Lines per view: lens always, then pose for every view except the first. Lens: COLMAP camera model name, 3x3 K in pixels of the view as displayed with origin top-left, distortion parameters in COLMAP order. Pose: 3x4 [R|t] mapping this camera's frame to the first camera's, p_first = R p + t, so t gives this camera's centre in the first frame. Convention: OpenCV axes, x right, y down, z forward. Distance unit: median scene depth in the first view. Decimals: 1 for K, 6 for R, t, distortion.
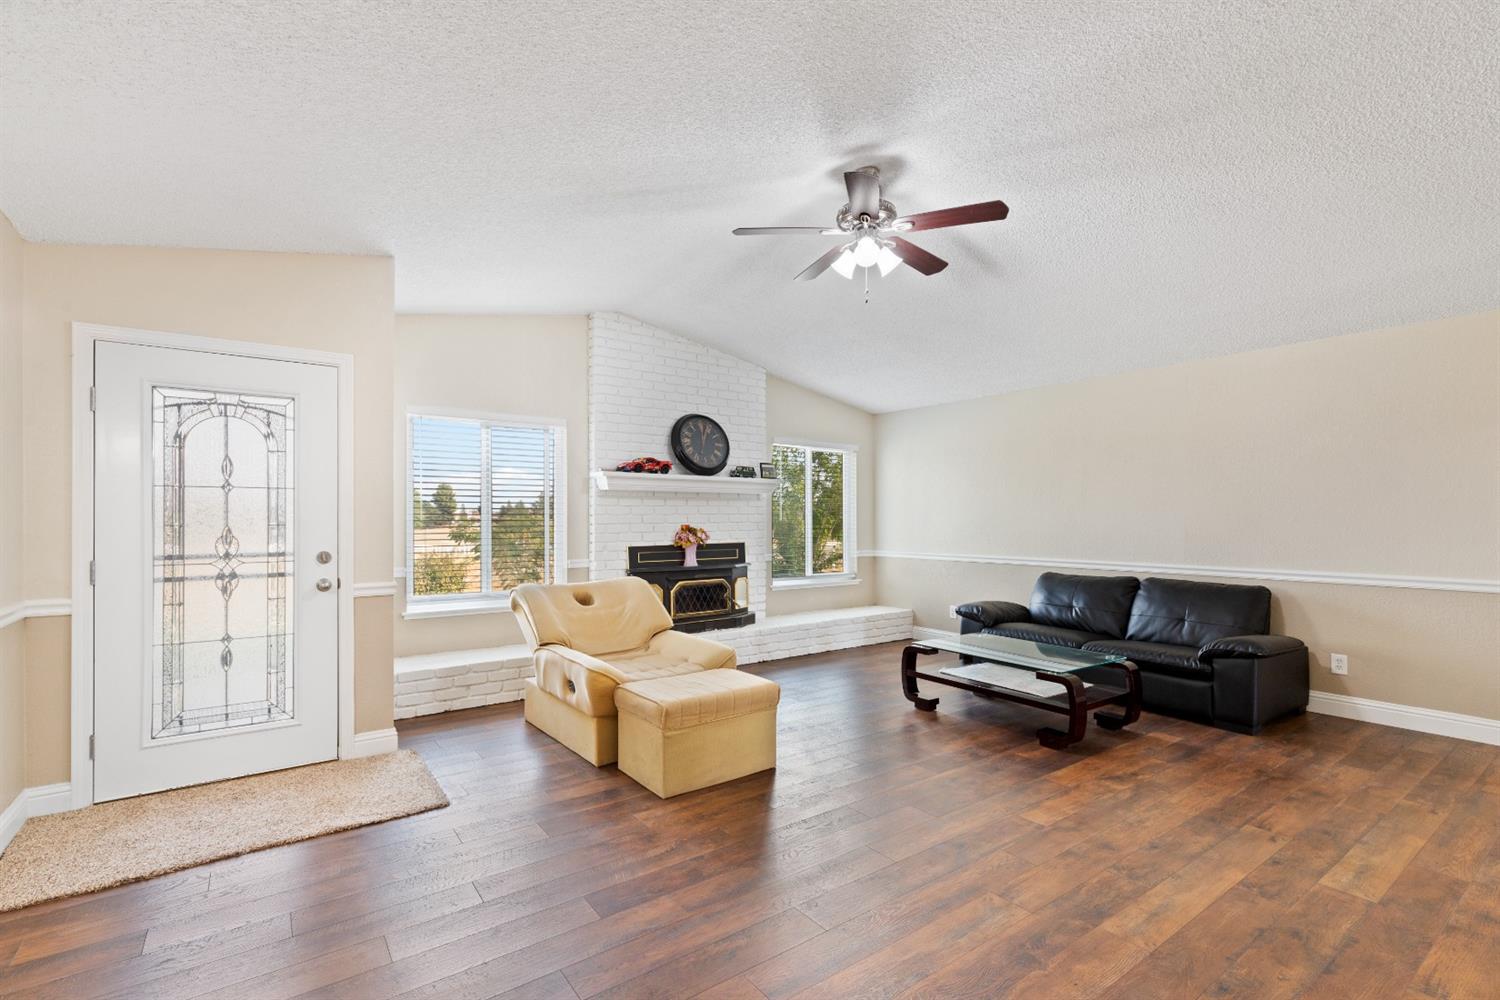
lens RADIAL K [[689.3, 0, 752.1], [0, 689.3, 516.6], [0, 0, 1]] dist [0.006275, 0.000060]
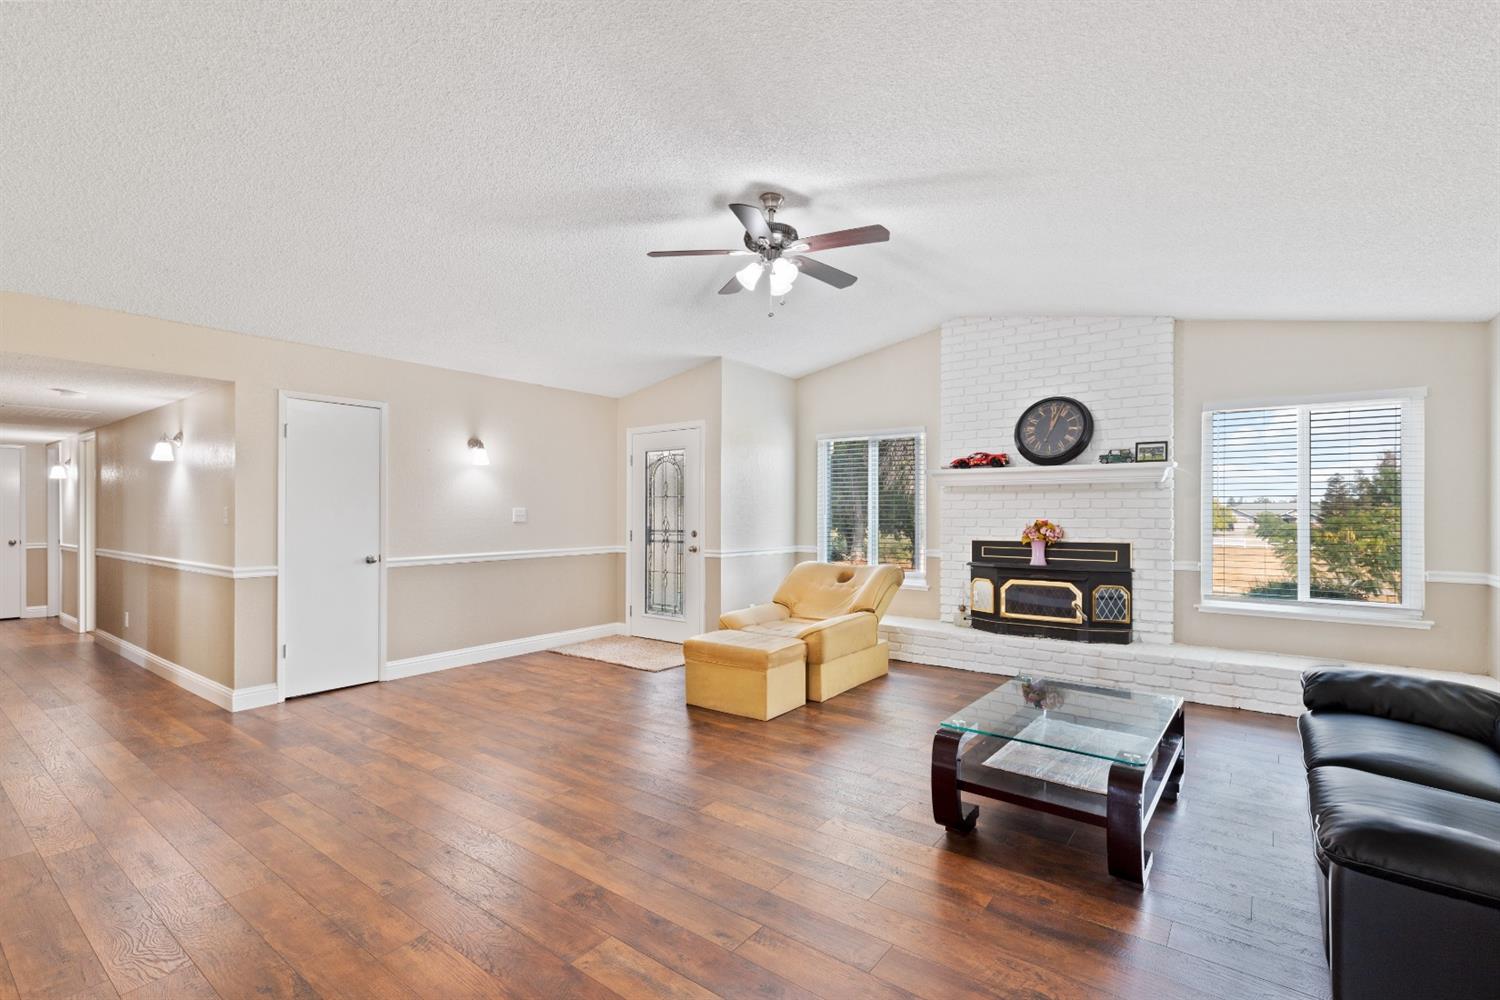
lens RADIAL K [[689.3, 0, 752.1], [0, 689.3, 516.6], [0, 0, 1]] dist [0.006275, 0.000060]
pose [[0.277997, 0.008381, -0.960545, 0.693270], [0.000608, 0.999960, 0.008901, -0.001187], [0.960582, -0.003058, 0.277981, 0.382199]]
